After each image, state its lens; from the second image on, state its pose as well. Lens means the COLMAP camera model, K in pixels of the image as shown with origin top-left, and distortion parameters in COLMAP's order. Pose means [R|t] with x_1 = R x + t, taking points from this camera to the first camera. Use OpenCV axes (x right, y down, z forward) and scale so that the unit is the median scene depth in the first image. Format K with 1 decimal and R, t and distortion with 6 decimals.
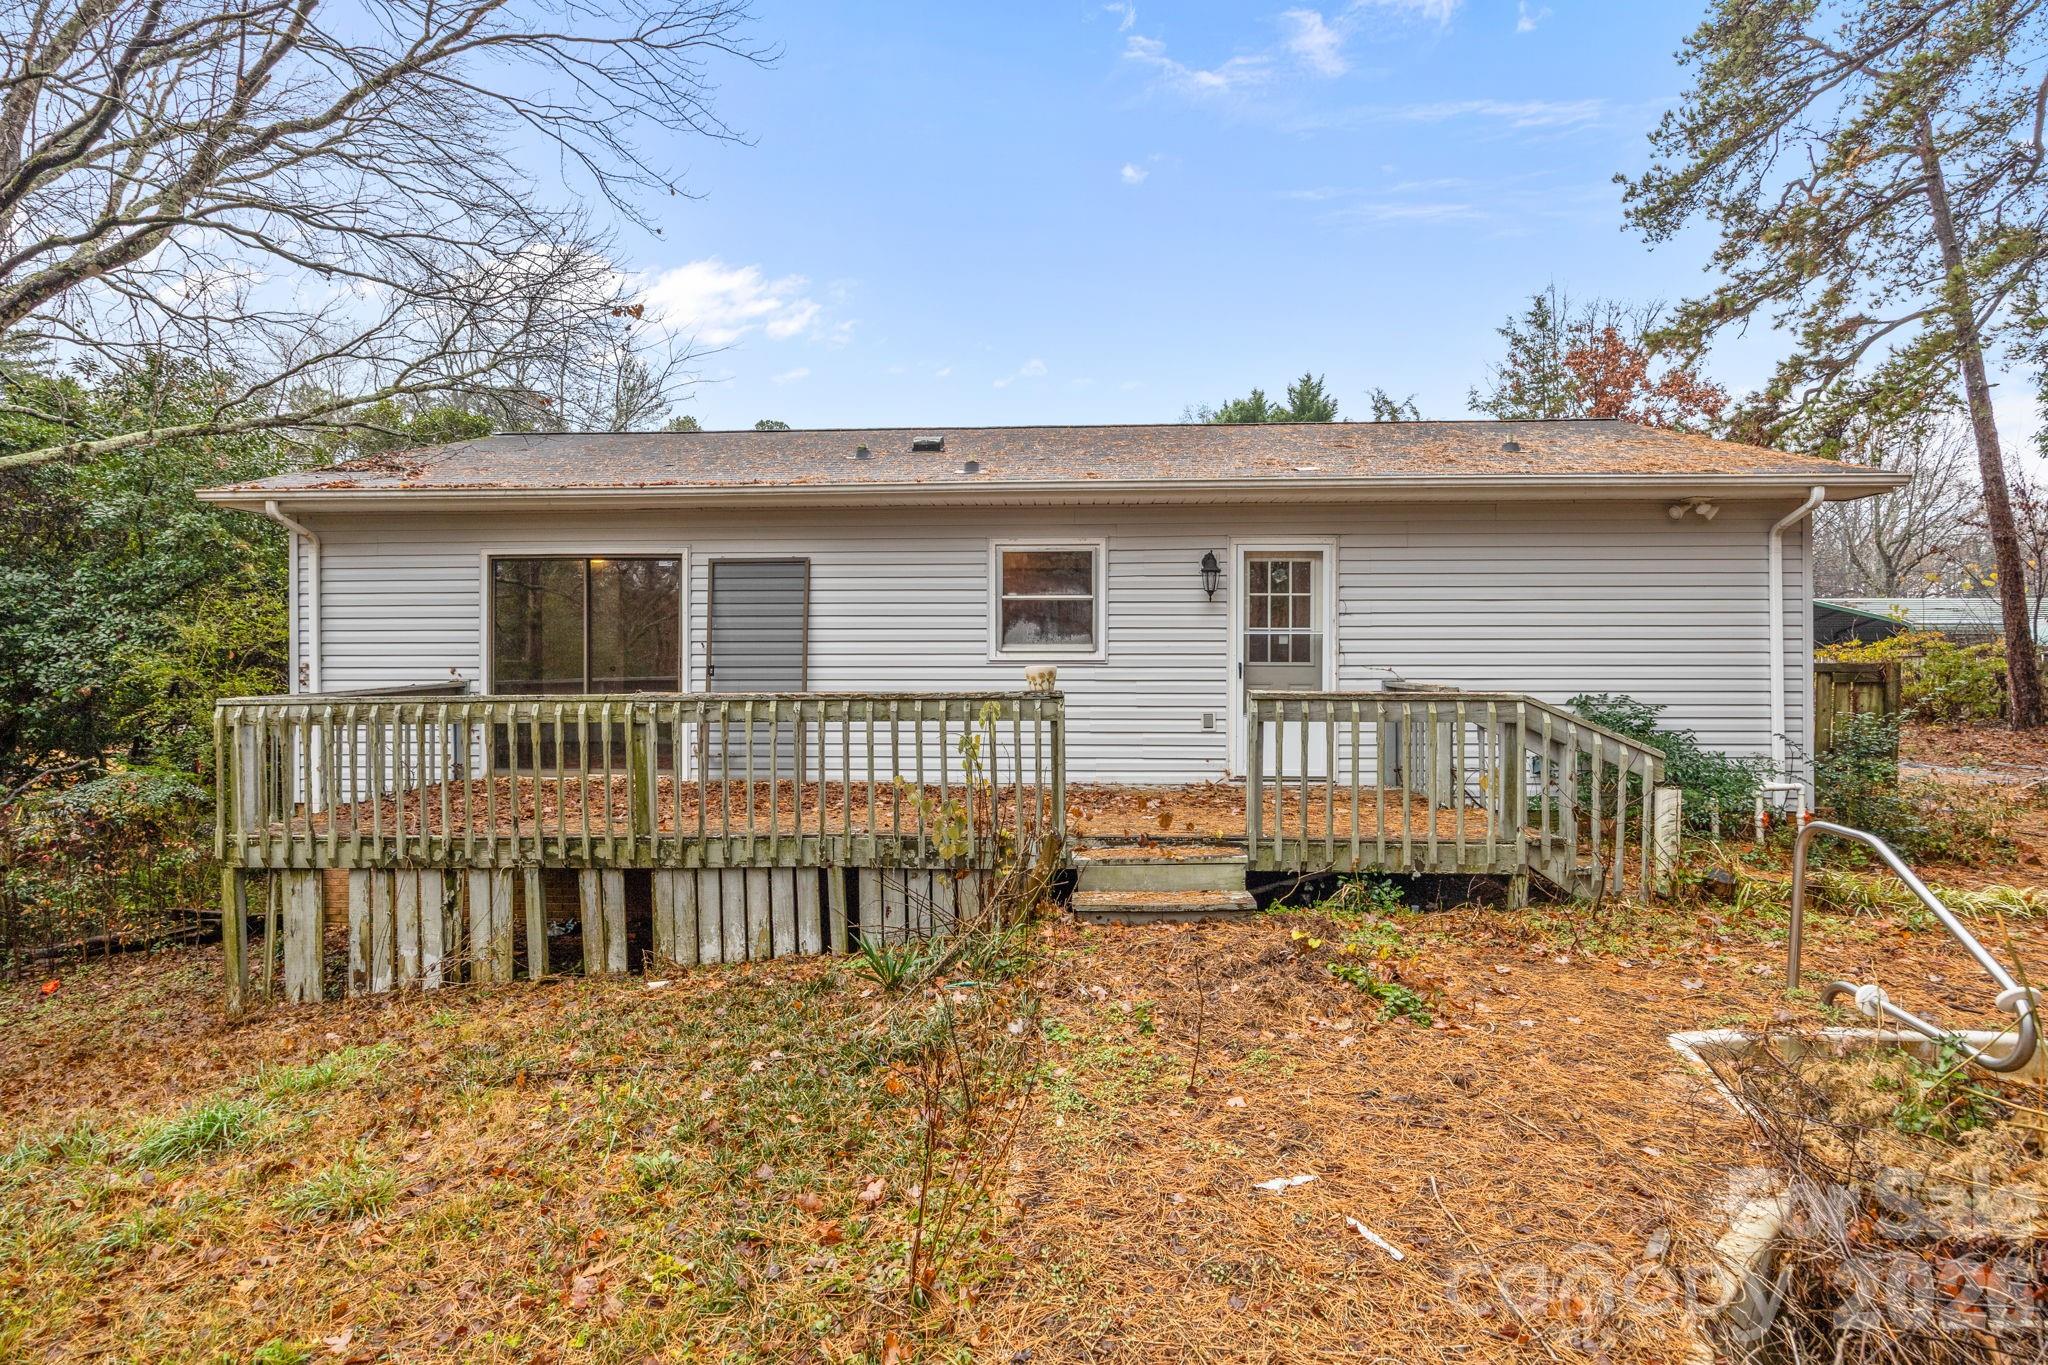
lens RADIAL K [[989.6, 0, 1048.1], [0, 989.6, 654.0], [0, 0, 1]] dist [-0.010287, 0.000099]
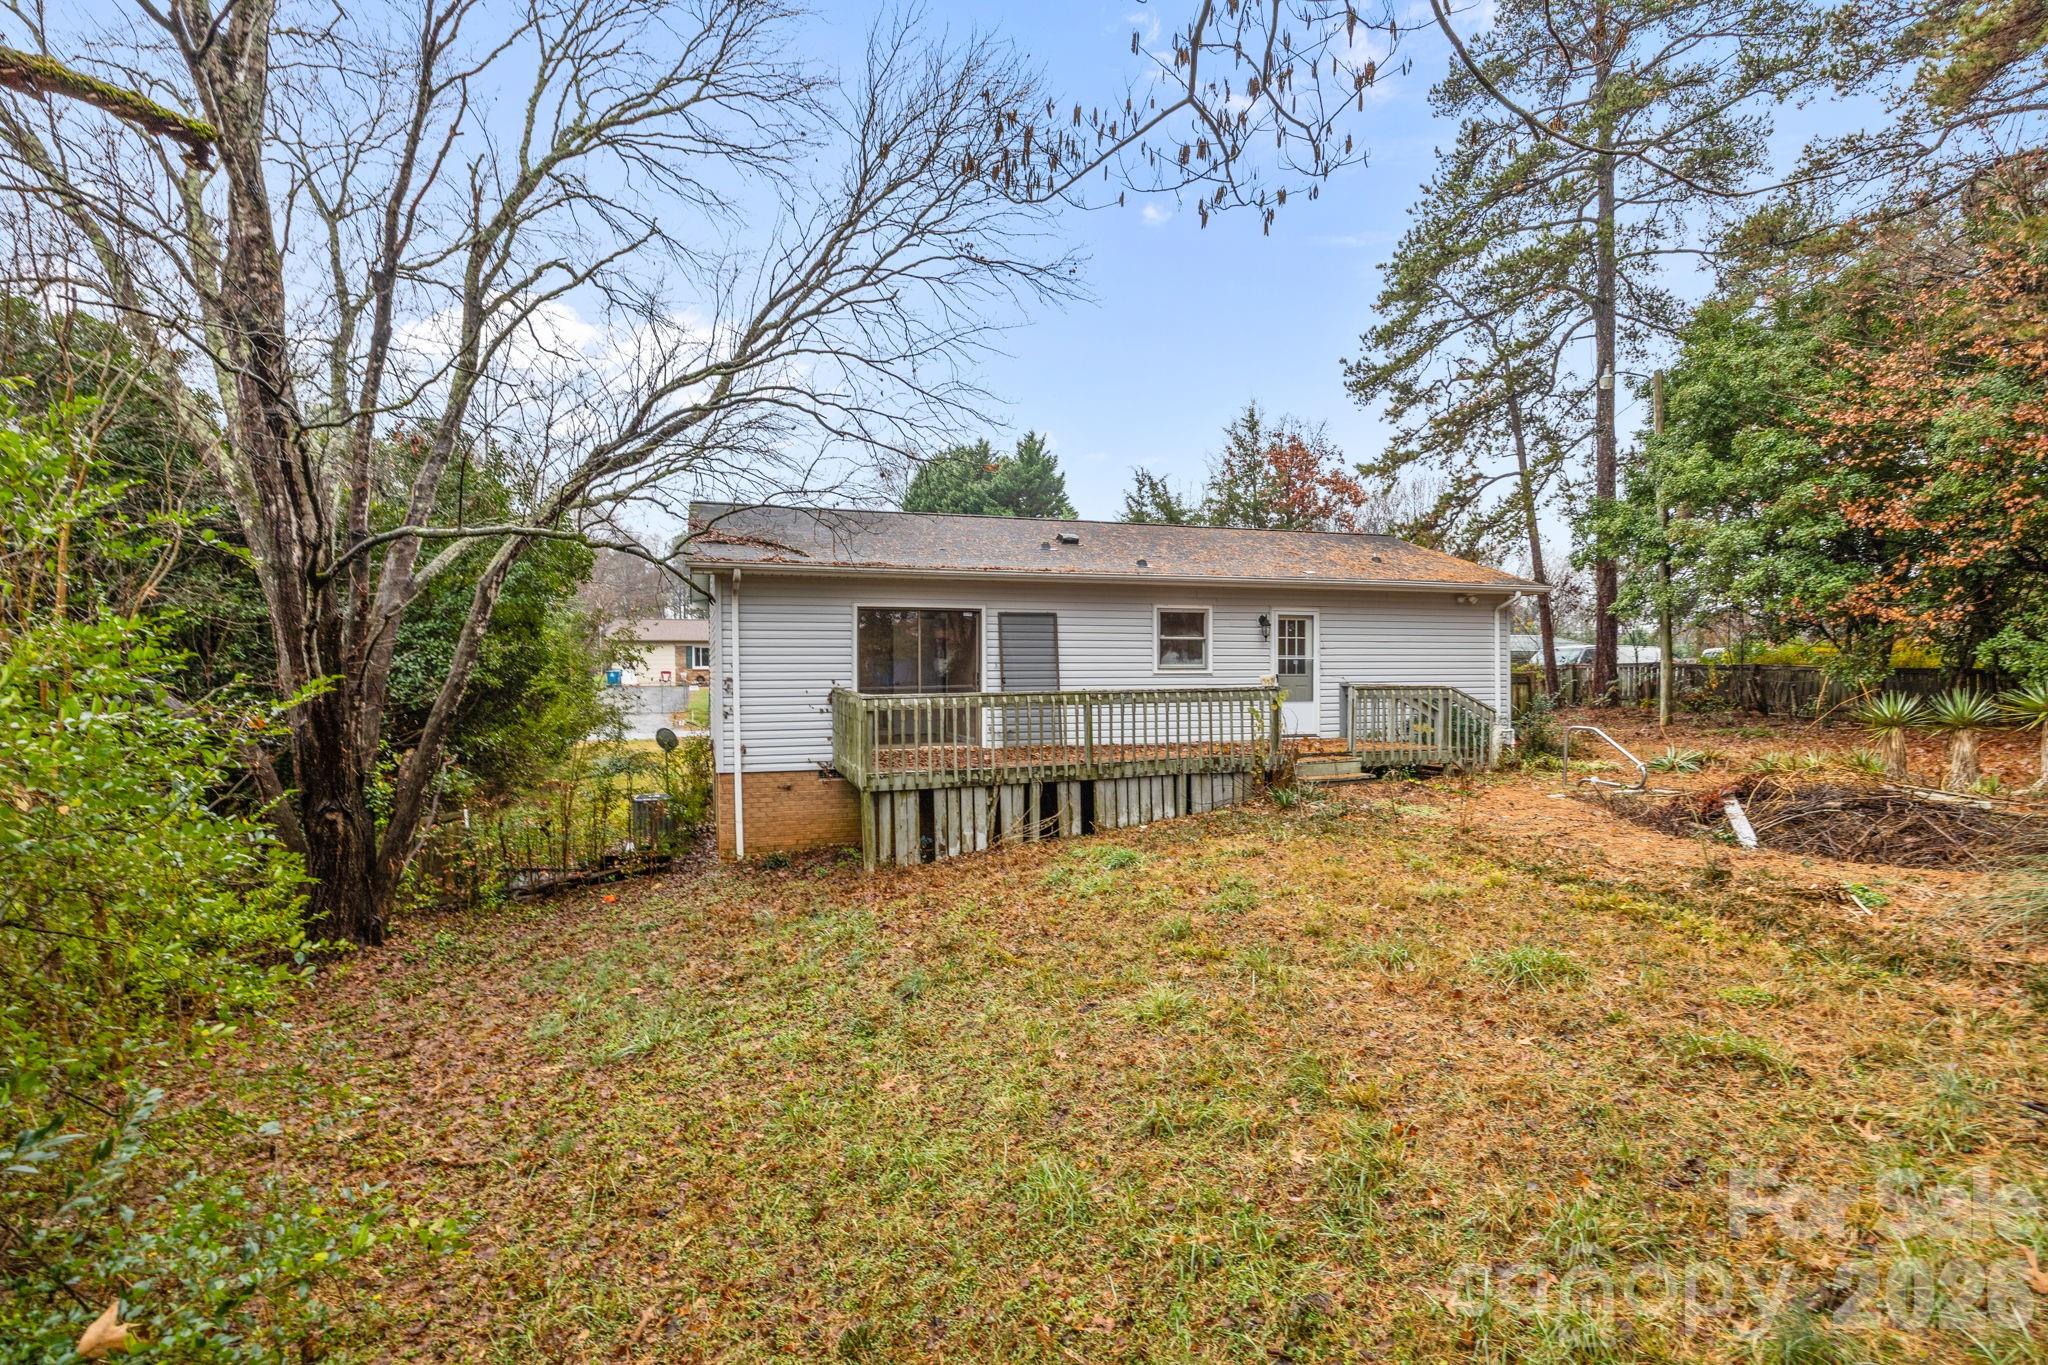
lens RADIAL K [[977.8, 0, 1066.2], [0, 977.8, 690.3], [0, 0, 1]] dist [-0.008660, -0.000347]
pose [[0.926127, -0.010251, 0.377072, -0.870441], [0.003138, 0.999805, 0.019475, 0.002134], [-0.377198, -0.016854, 0.925979, -0.561593]]
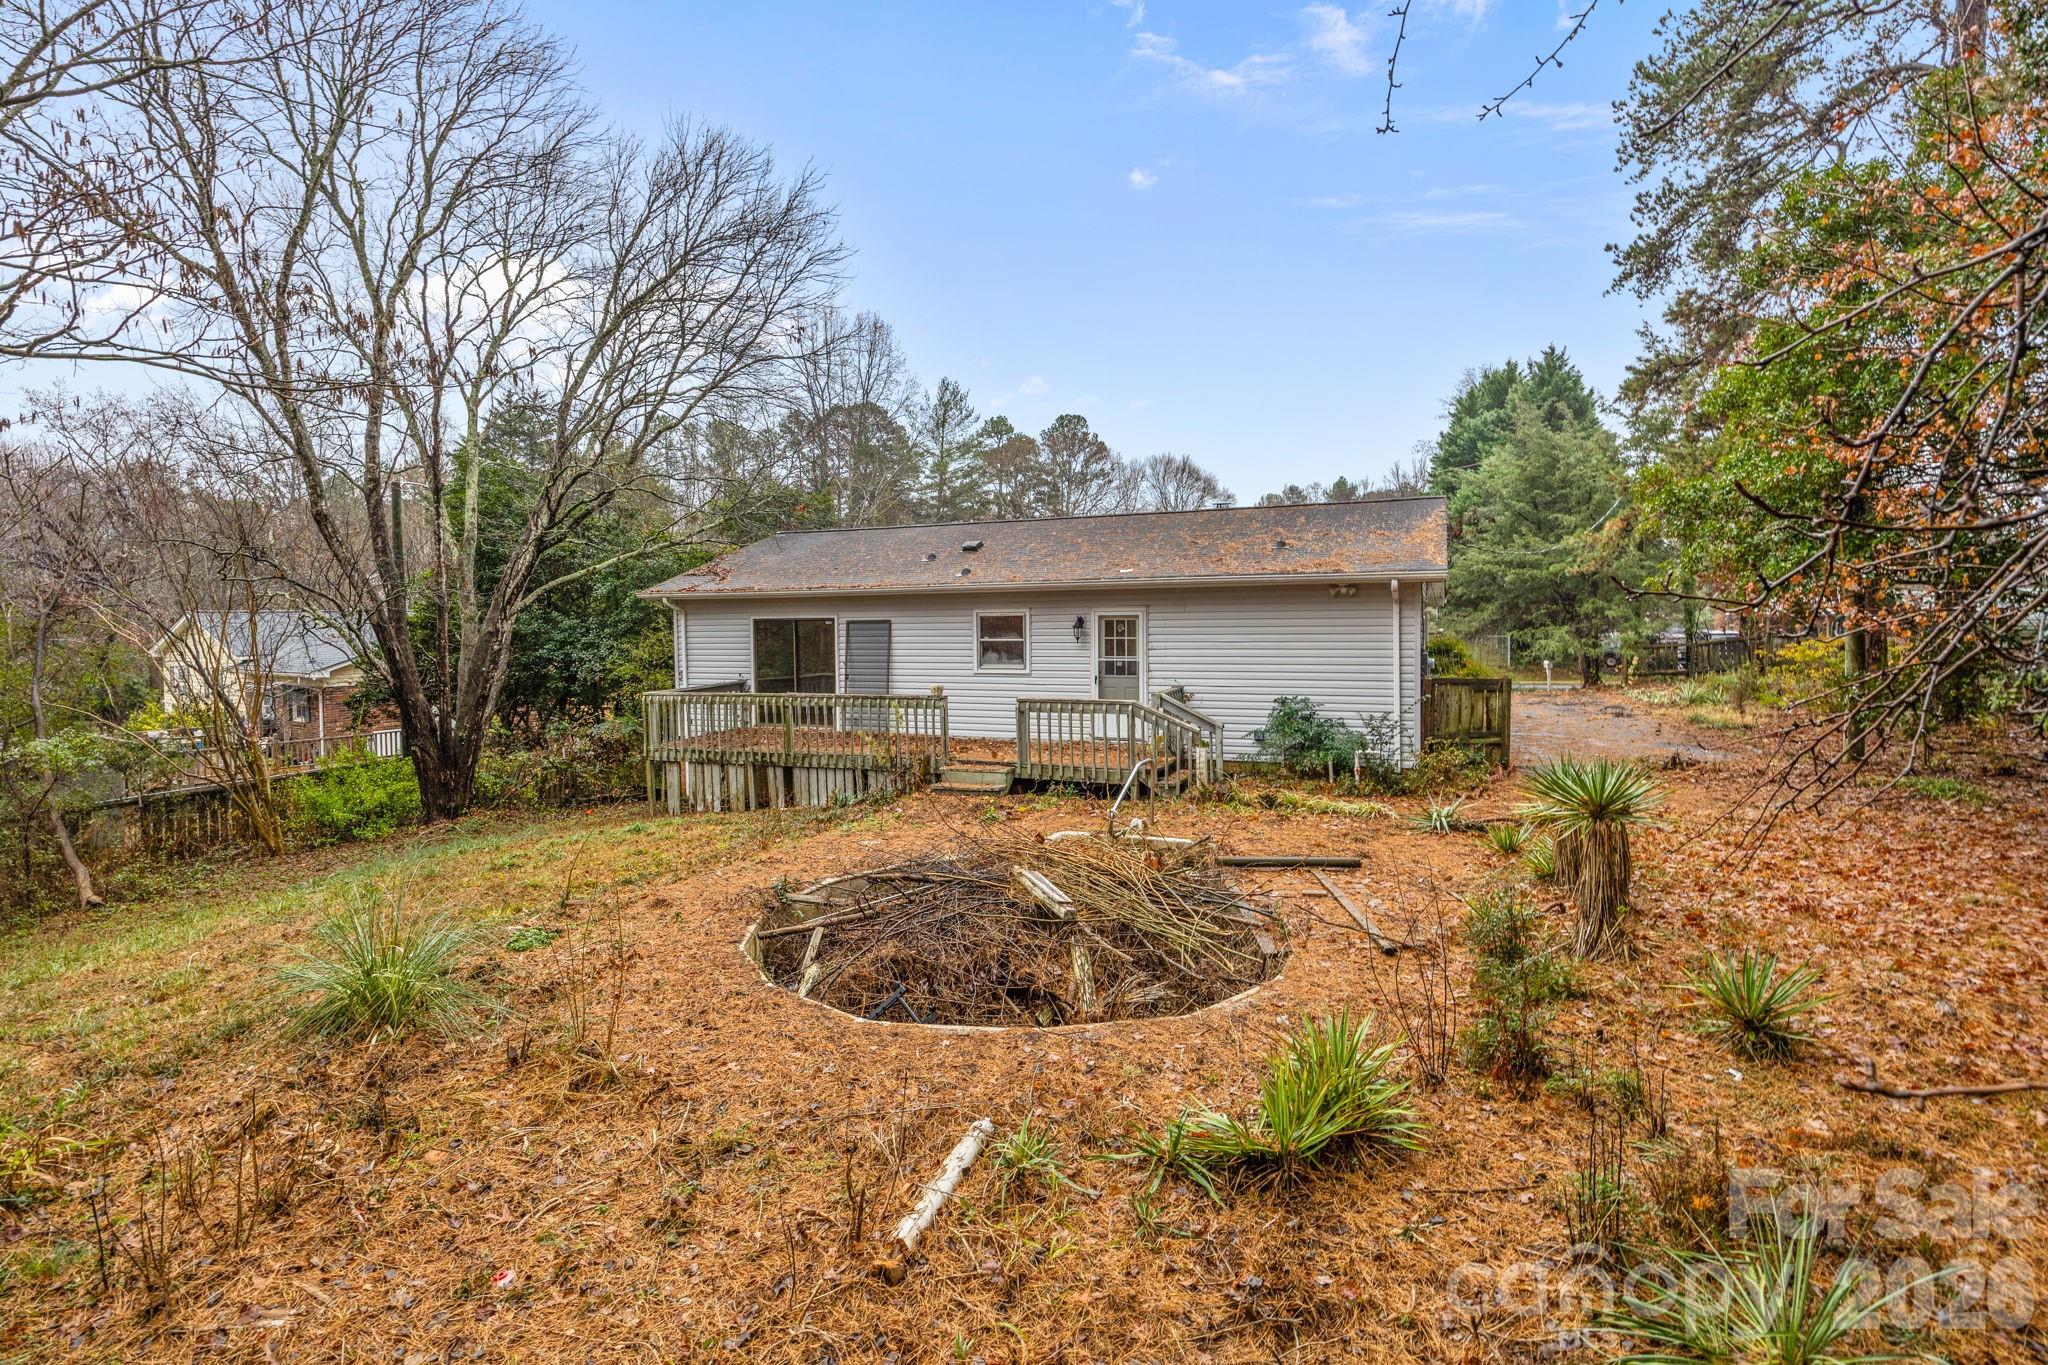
lens RADIAL K [[989.6, 0, 1048.1], [0, 989.6, 654.0], [0, 0, 1]] dist [-0.010287, 0.000099]
pose [[0.943496, 0.002980, -0.331371, 0.718683], [0.010847, 0.999146, 0.039870, -0.106125], [0.331207, -0.041212, 0.942658, -0.766310]]
